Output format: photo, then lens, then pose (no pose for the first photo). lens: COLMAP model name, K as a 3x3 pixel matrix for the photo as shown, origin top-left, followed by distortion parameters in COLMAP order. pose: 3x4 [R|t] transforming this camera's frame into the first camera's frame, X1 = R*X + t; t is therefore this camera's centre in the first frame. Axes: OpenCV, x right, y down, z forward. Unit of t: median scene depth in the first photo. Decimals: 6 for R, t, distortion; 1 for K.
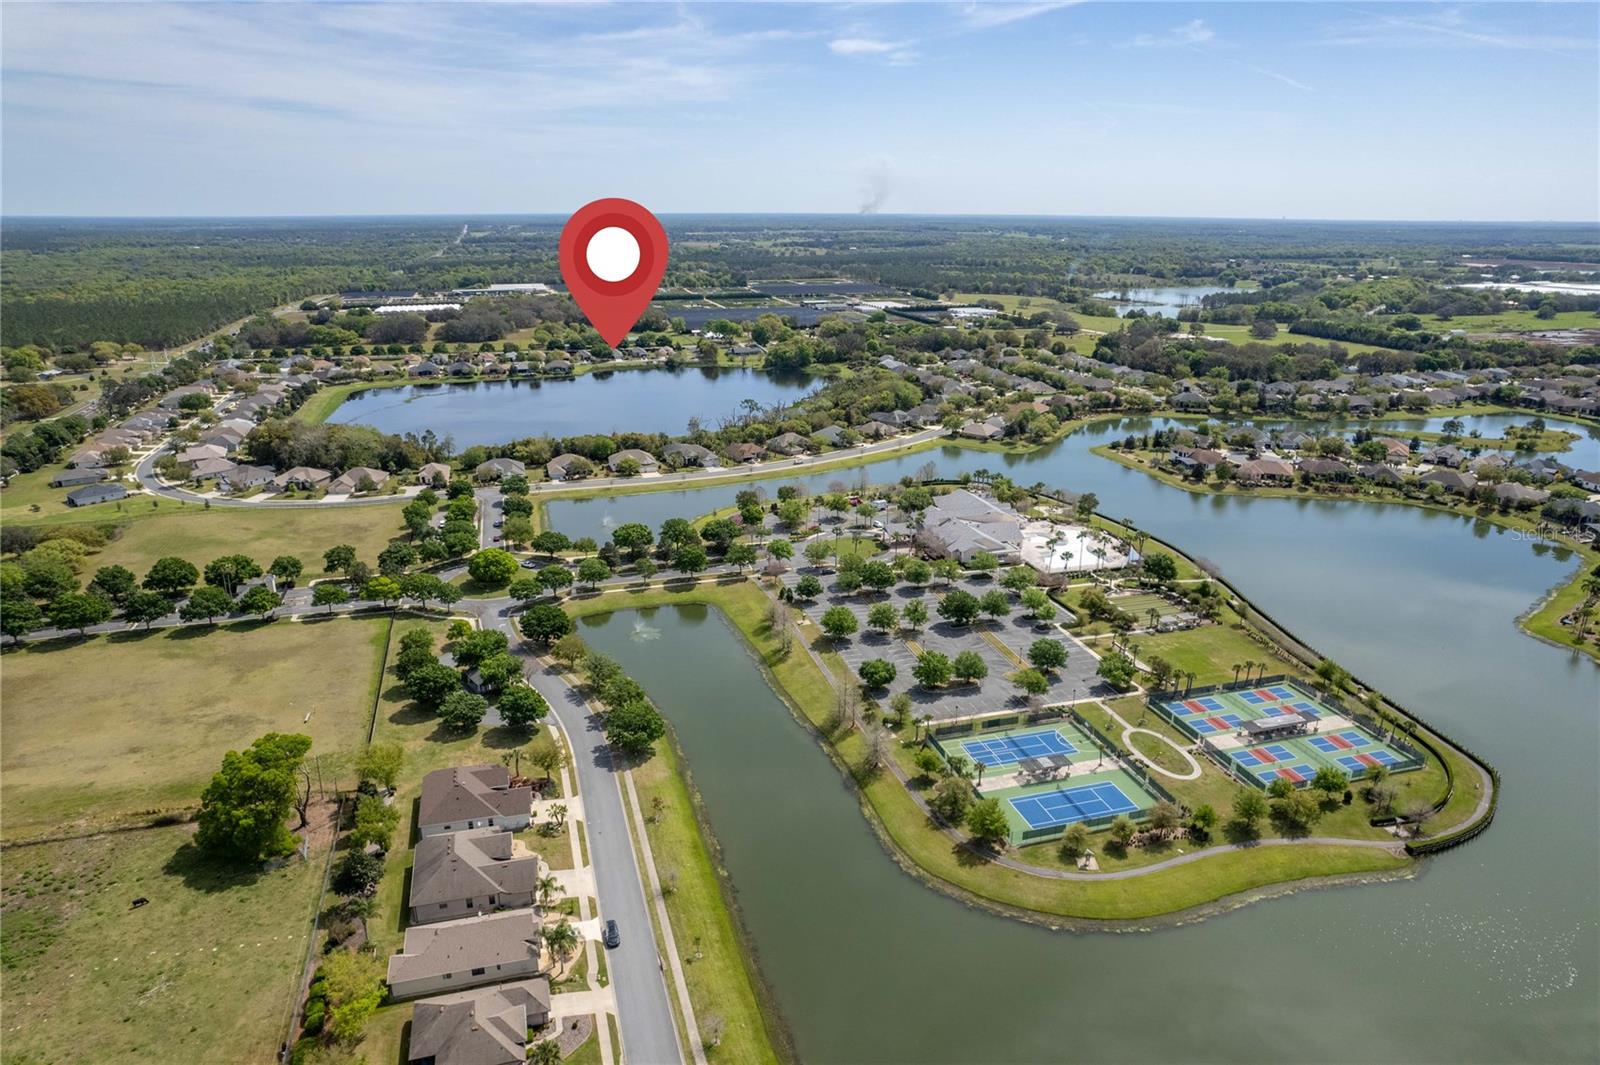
lens RADIAL K [[1027.4, 0, 804.8], [0, 1027.4, 529.2], [0, 0, 1]] dist [-0.080673, 0.069941]
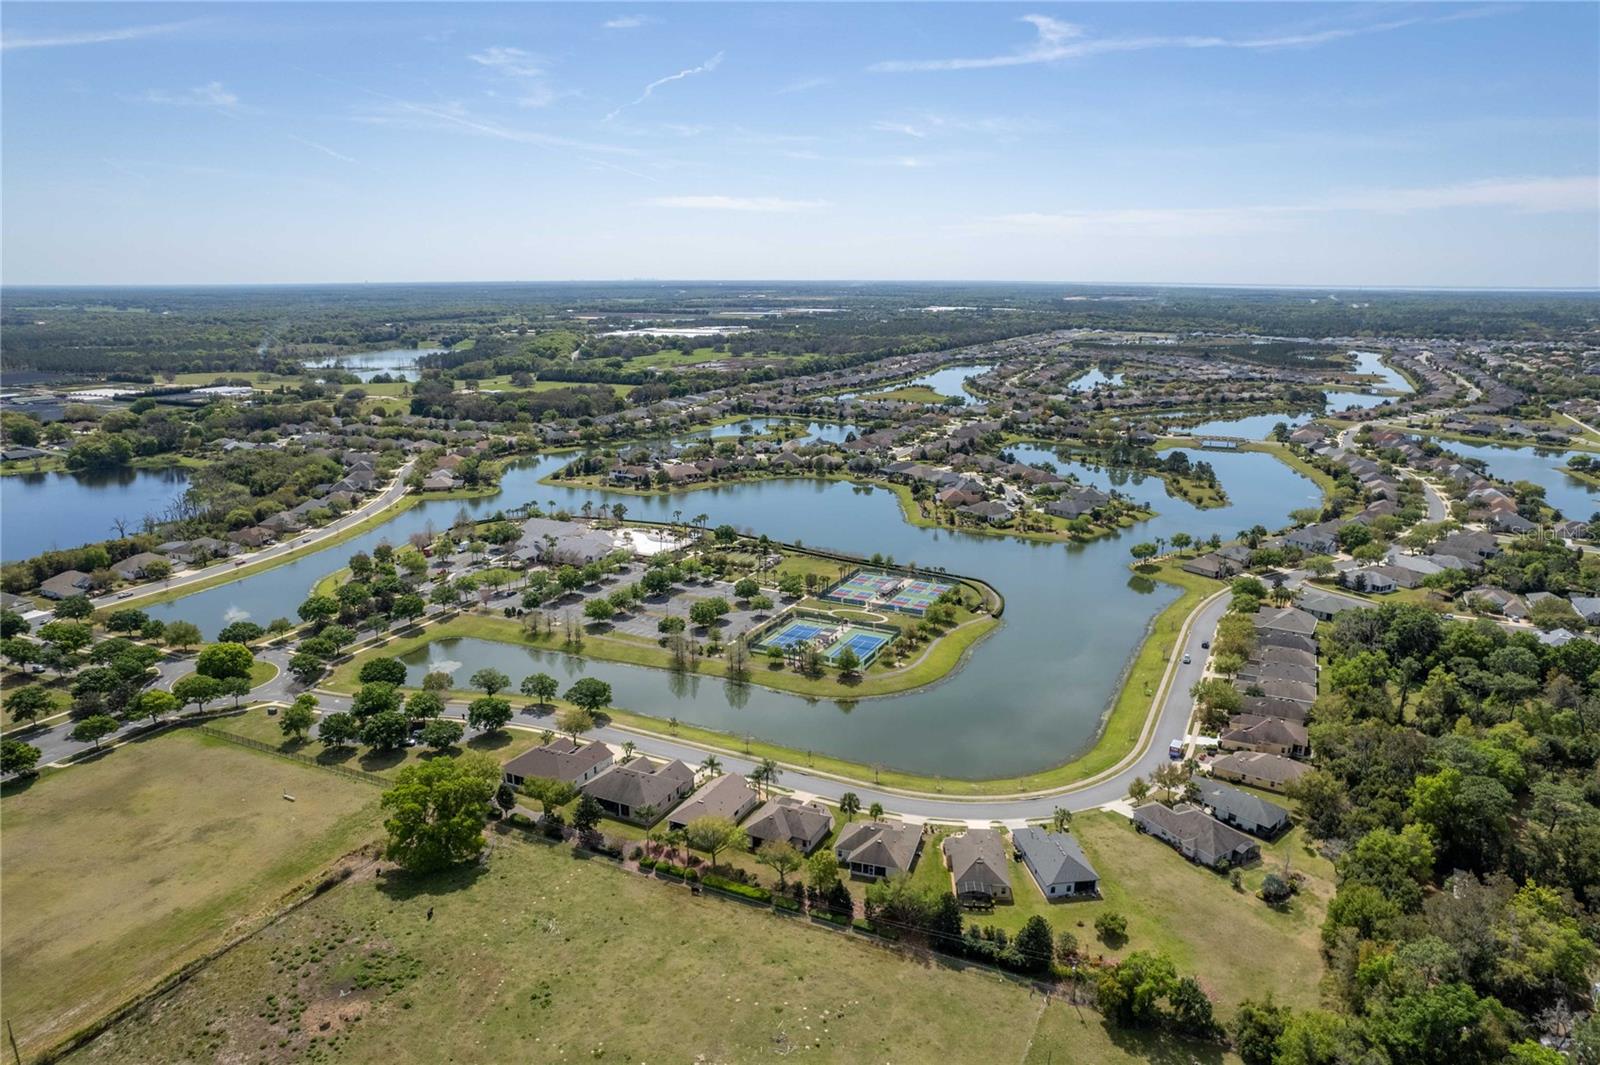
lens RADIAL K [[1027.4, 0, 804.8], [0, 1027.4, 529.2], [0, 0, 1]] dist [-0.080673, 0.069941]
pose [[0.673177, -0.181720, 0.716806, -0.680386], [0.223970, 0.973910, 0.036561, 0.002364], [-0.704748, 0.135931, 0.696314, -0.089684]]
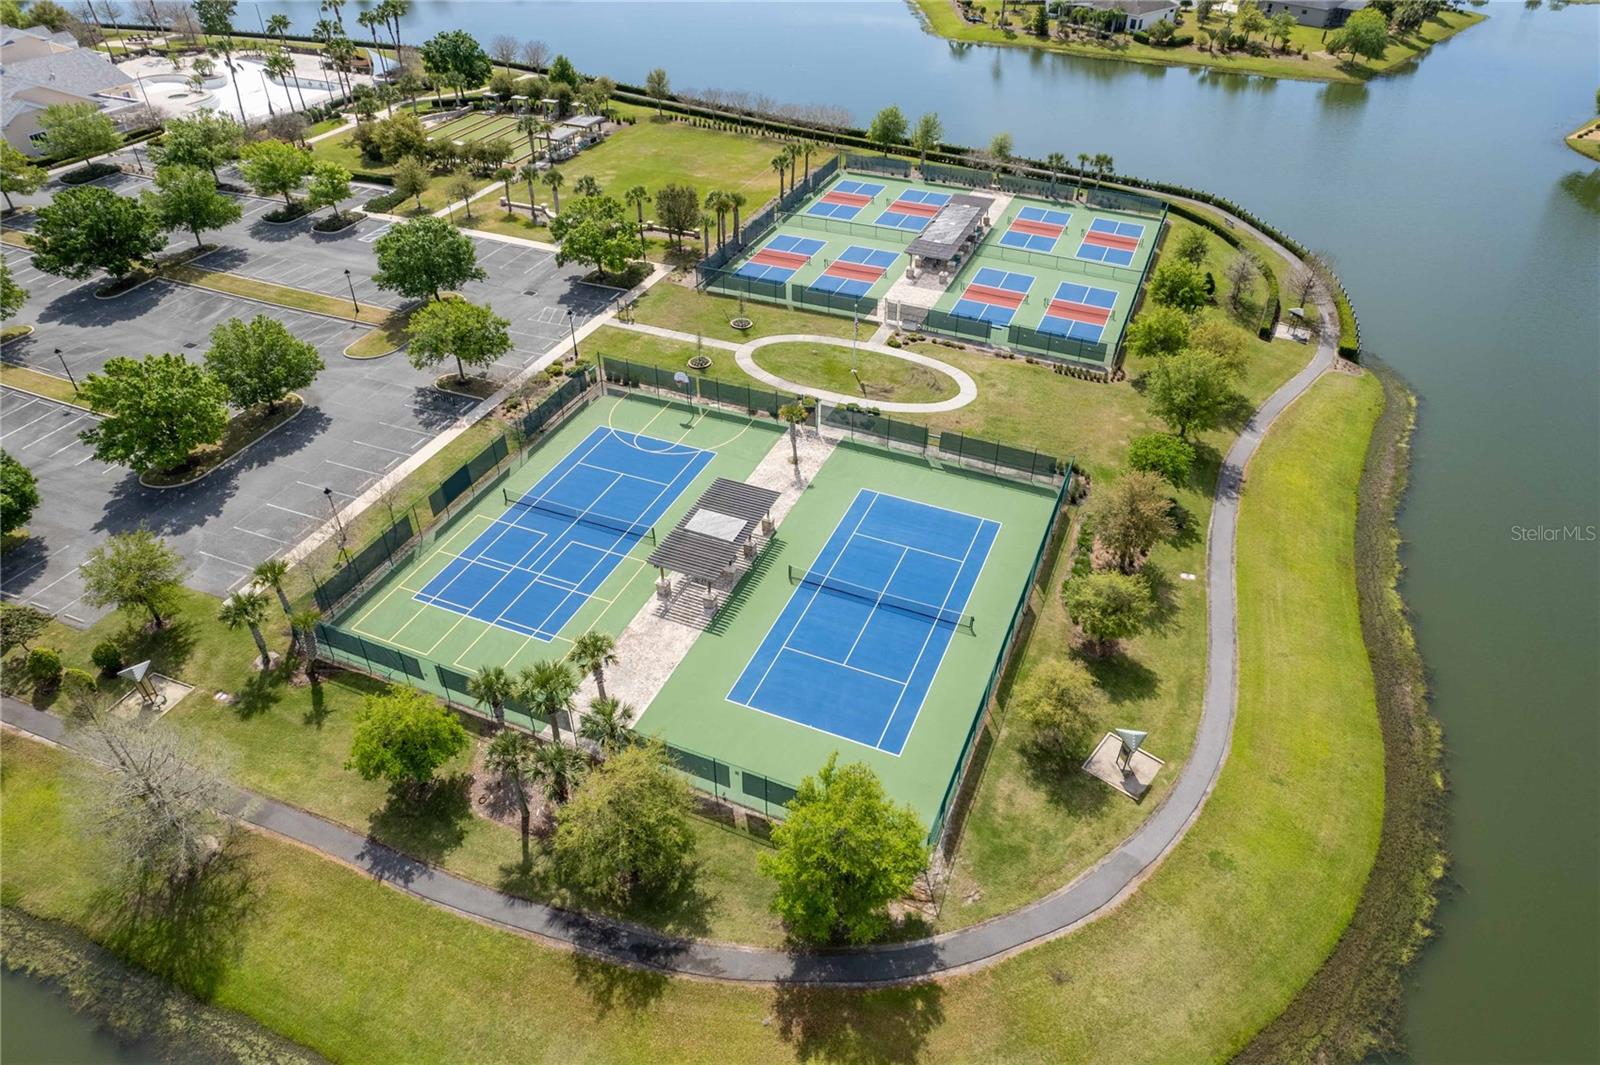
lens RADIAL K [[1027.4, 0, 804.8], [0, 1027.4, 529.2], [0, 0, 1]] dist [-0.080673, 0.069941]
pose [[0.626590, -0.473071, 0.619346, 0.038101], [0.229828, 0.871518, 0.433170, 0.070927], [-0.744691, -0.129077, 0.654809, 0.571640]]
